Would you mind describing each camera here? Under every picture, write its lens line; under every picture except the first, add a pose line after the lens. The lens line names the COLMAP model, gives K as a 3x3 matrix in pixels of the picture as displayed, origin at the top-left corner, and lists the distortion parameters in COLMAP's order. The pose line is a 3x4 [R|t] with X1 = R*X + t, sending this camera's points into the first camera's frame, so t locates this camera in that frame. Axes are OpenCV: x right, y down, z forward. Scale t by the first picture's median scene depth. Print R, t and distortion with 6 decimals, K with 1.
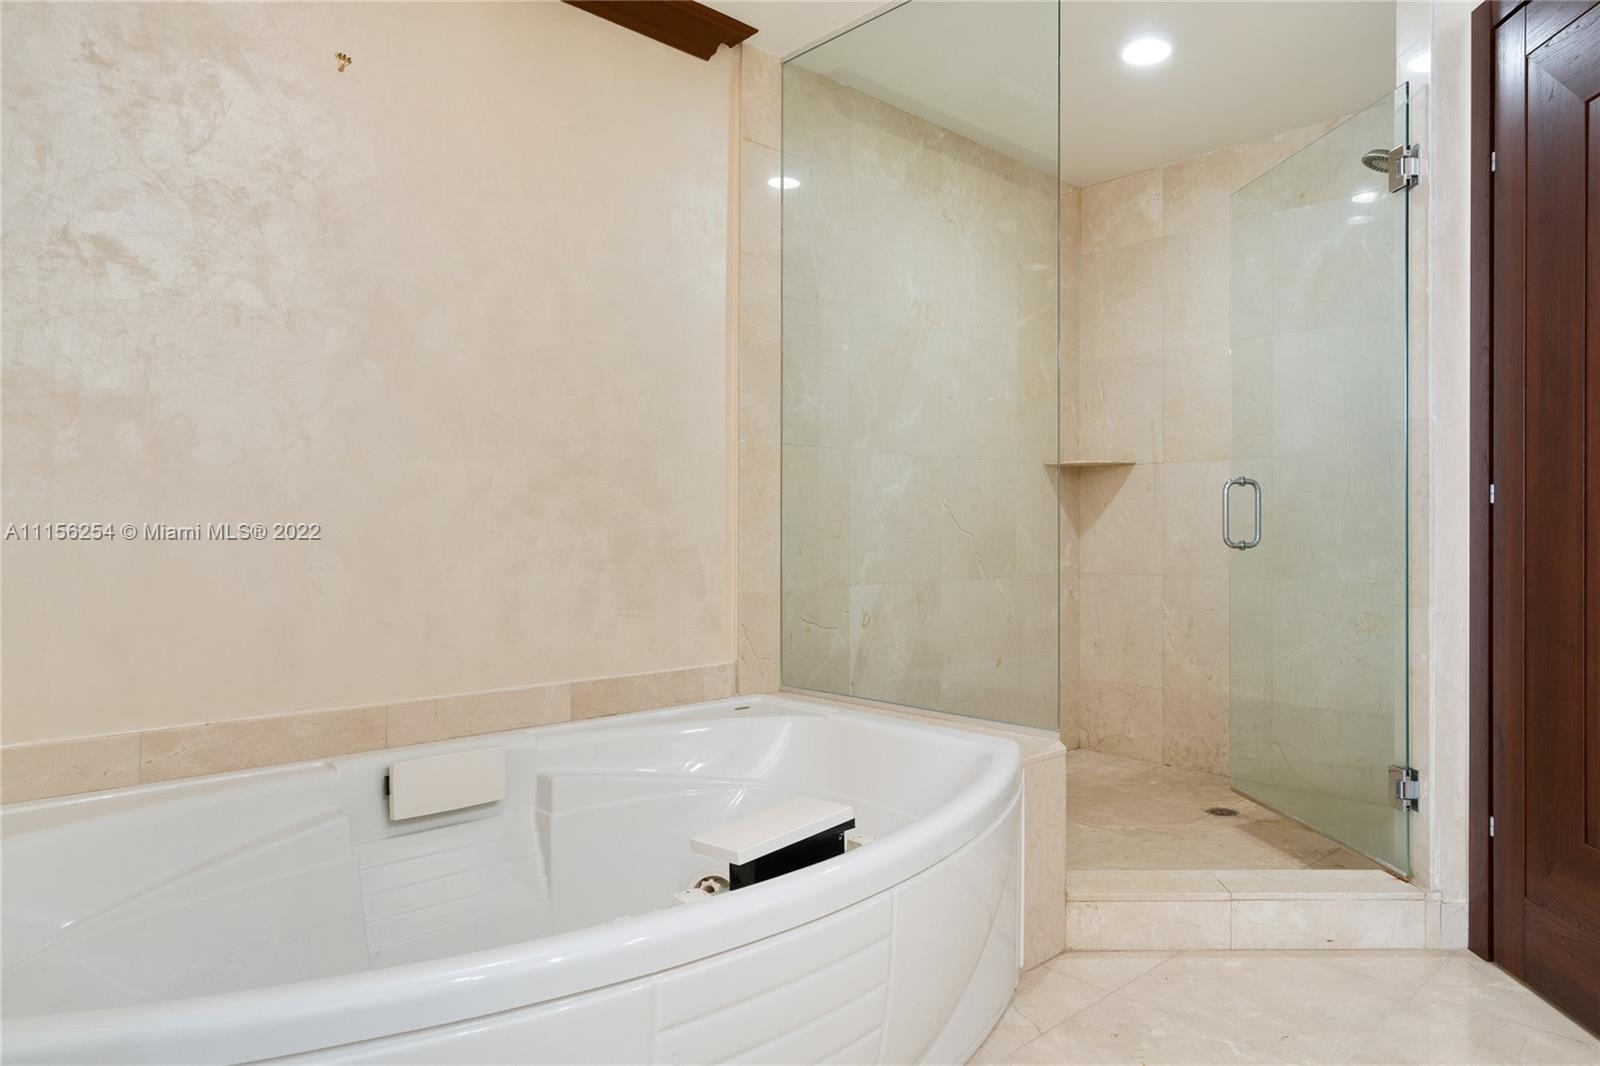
lens RADIAL K [[1039.4, 0, 800.0], [0, 1039.4, 533.0], [0, 0, 1]] dist [0.003628, 0.002236]
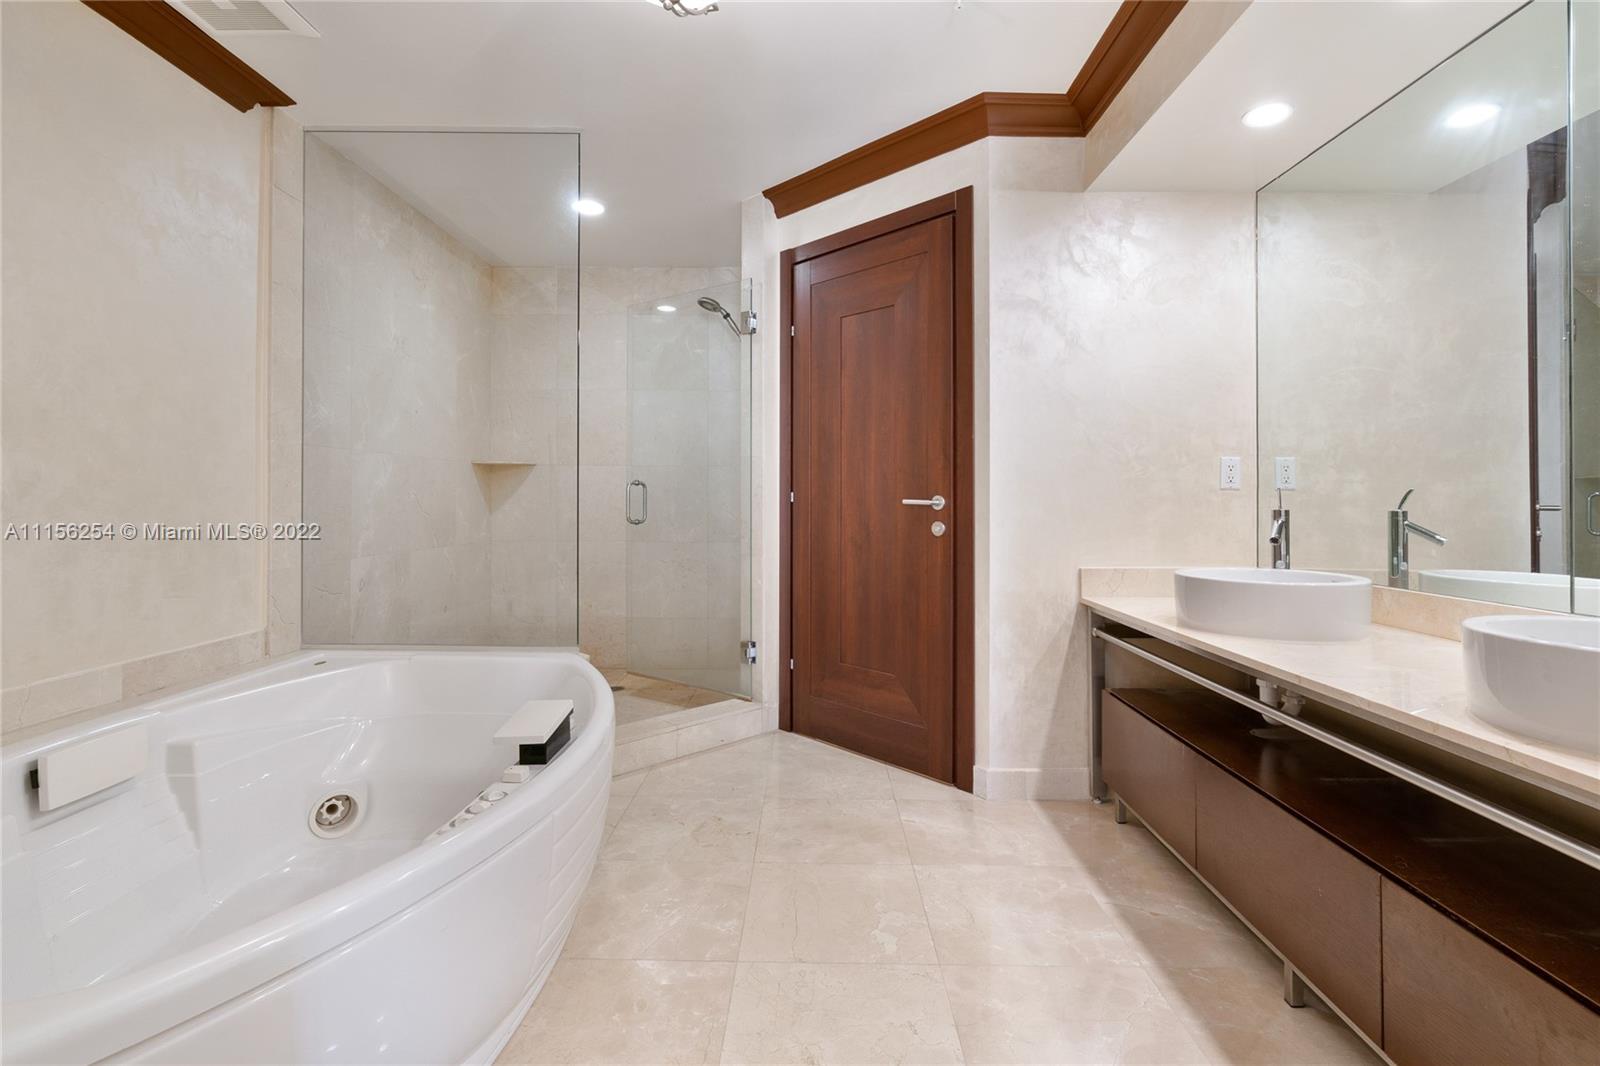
lens RADIAL K [[755.9, 0, 802.1], [0, 755.9, 500.3], [0, 0, 1]] dist [0.000775, 0.000839]
pose [[0.720074, 0.002639, 0.693892, -0.218722], [0.001190, 0.999987, -0.005038, -0.016099], [-0.693896, 0.004454, 0.720062, -0.037709]]
